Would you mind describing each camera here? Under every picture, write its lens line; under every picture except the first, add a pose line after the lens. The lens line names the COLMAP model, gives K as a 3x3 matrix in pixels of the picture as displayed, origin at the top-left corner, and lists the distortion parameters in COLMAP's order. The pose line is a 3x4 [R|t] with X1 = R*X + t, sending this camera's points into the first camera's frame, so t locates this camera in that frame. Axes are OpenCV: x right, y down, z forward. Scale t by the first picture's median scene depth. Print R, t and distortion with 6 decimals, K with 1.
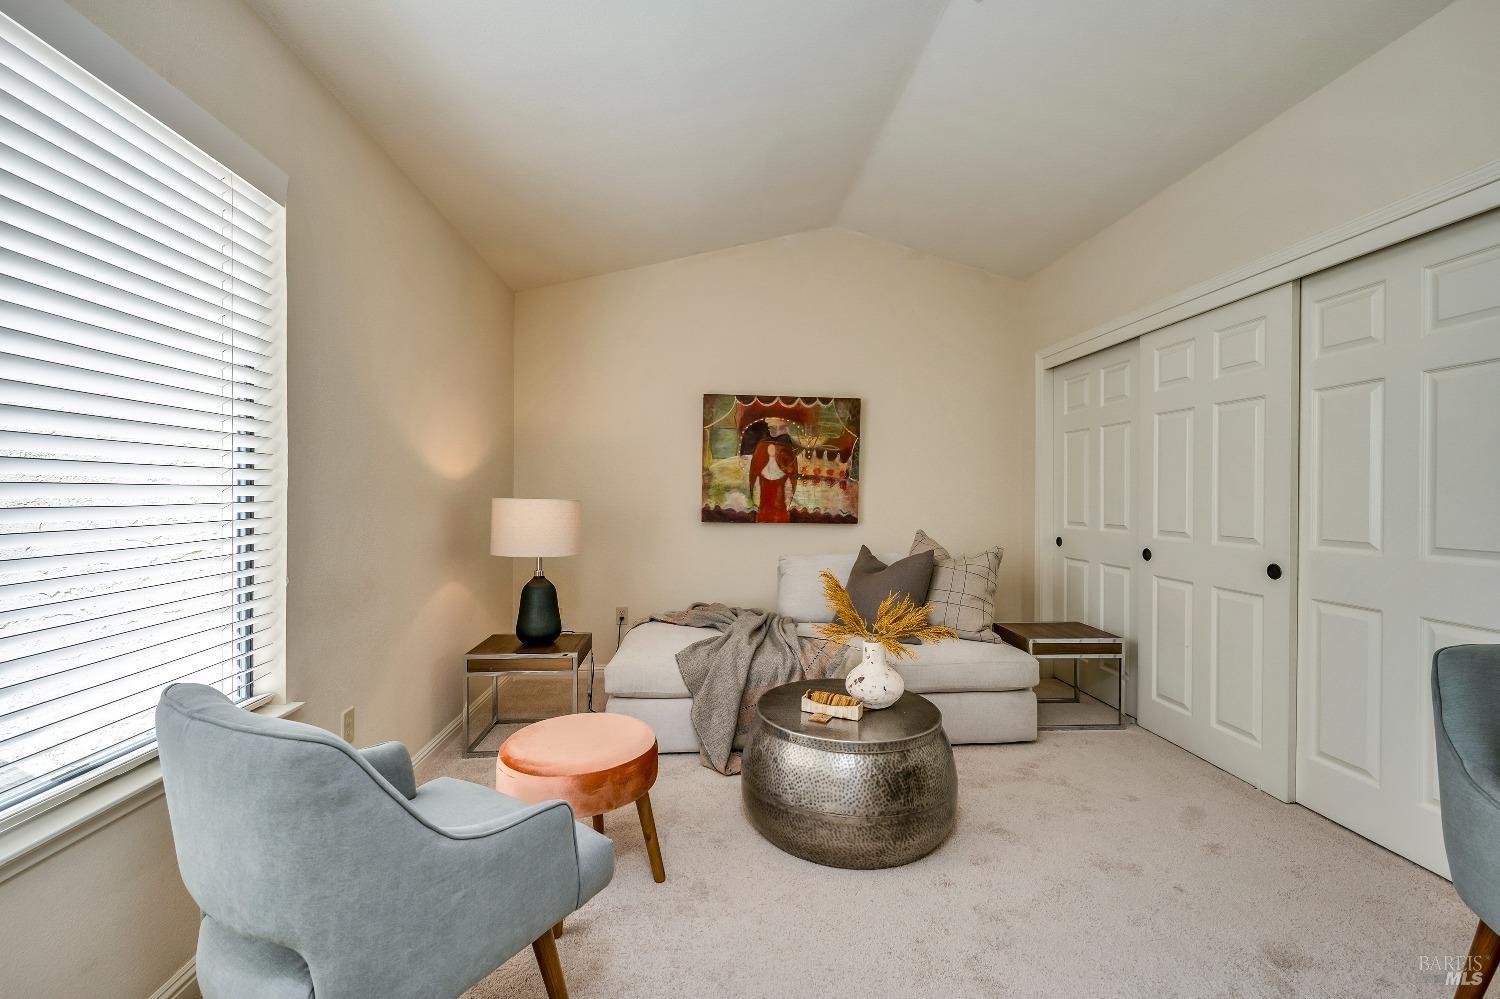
lens RADIAL K [[625.1, 0, 756.4], [0, 625.1, 503.7], [0, 0, 1]] dist [-0.000844, -0.000391]
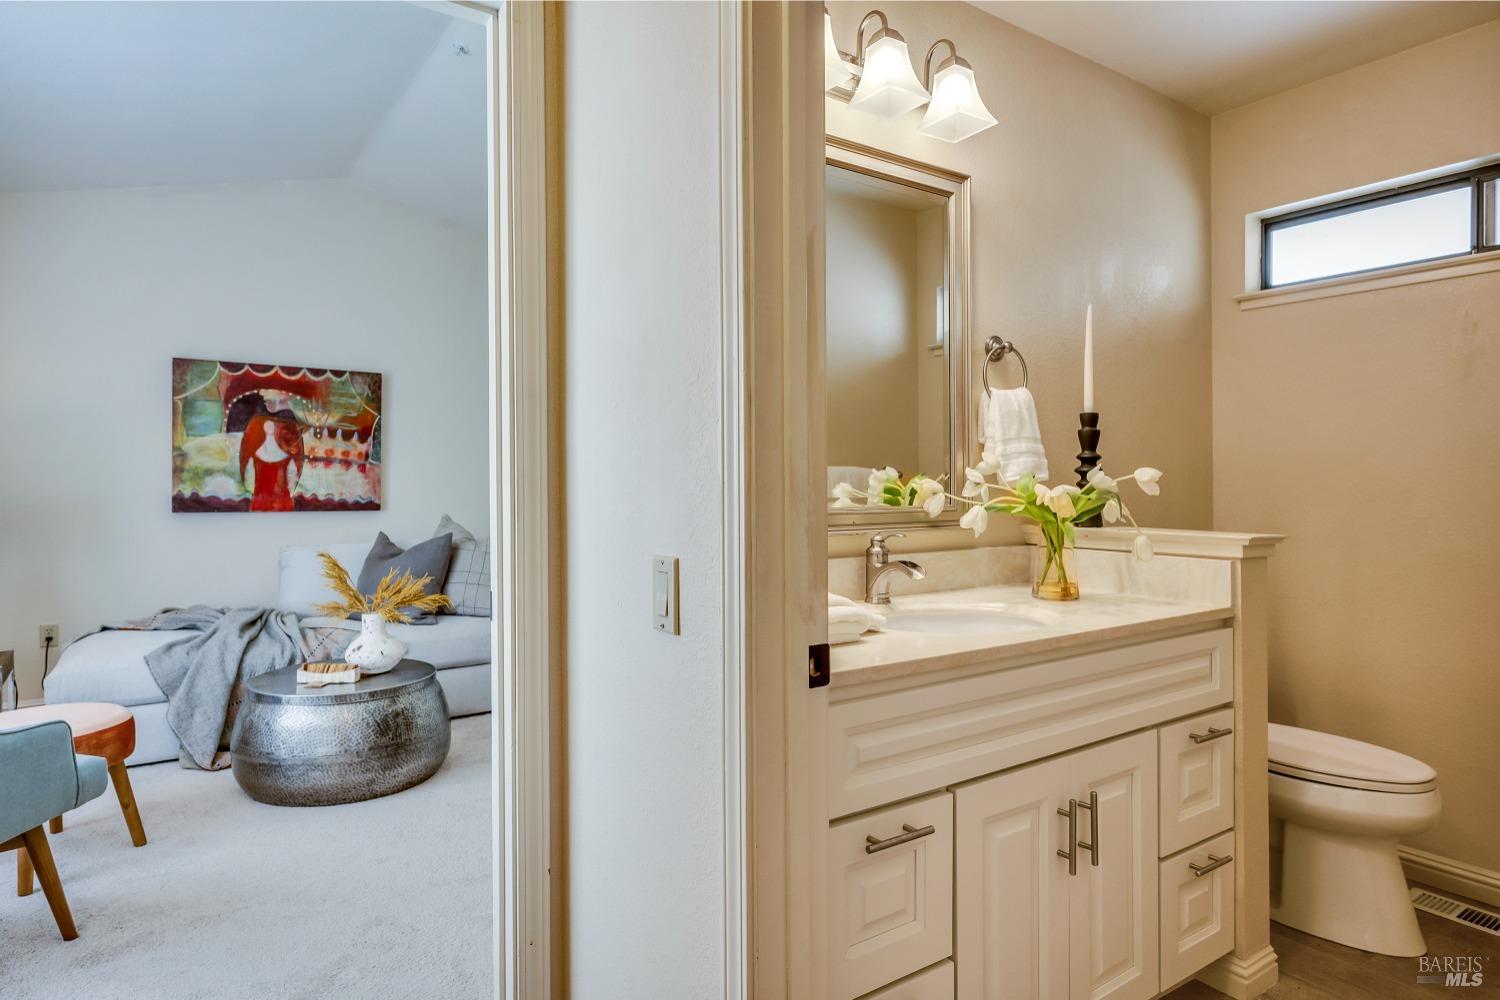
lens RADIAL K [[694.9, 0, 670.1], [0, 694.9, 490.6], [0, 0, 1]] dist [-0.003081, -0.000076]
pose [[0.856991, -0.012712, 0.515175, 0.004424], [0.010951, 0.999919, 0.006455, 0.001752], [-0.515215, 0.000110, 0.857061, -0.123697]]
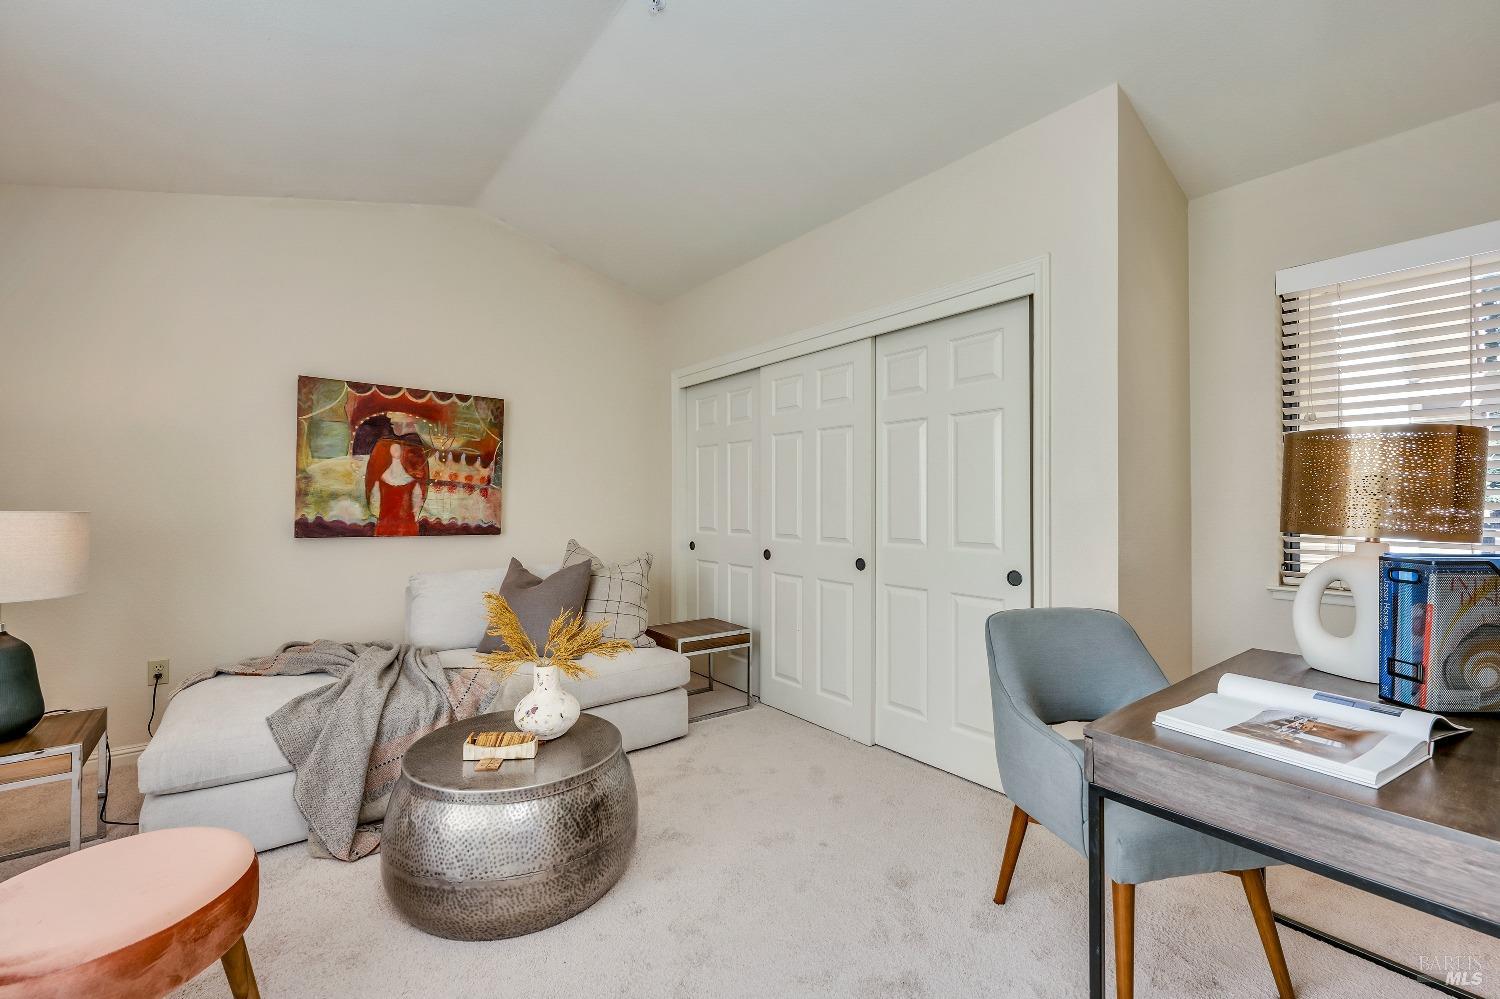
lens RADIAL K [[625.1, 0, 756.4], [0, 625.1, 503.7], [0, 0, 1]] dist [-0.000844, -0.000391]
pose [[0.845995, -0.000067, 0.533190, -0.015767], [0.006954, 0.999916, -0.010907, -0.001055], [-0.533145, 0.012935, 0.845925, 0.026492]]
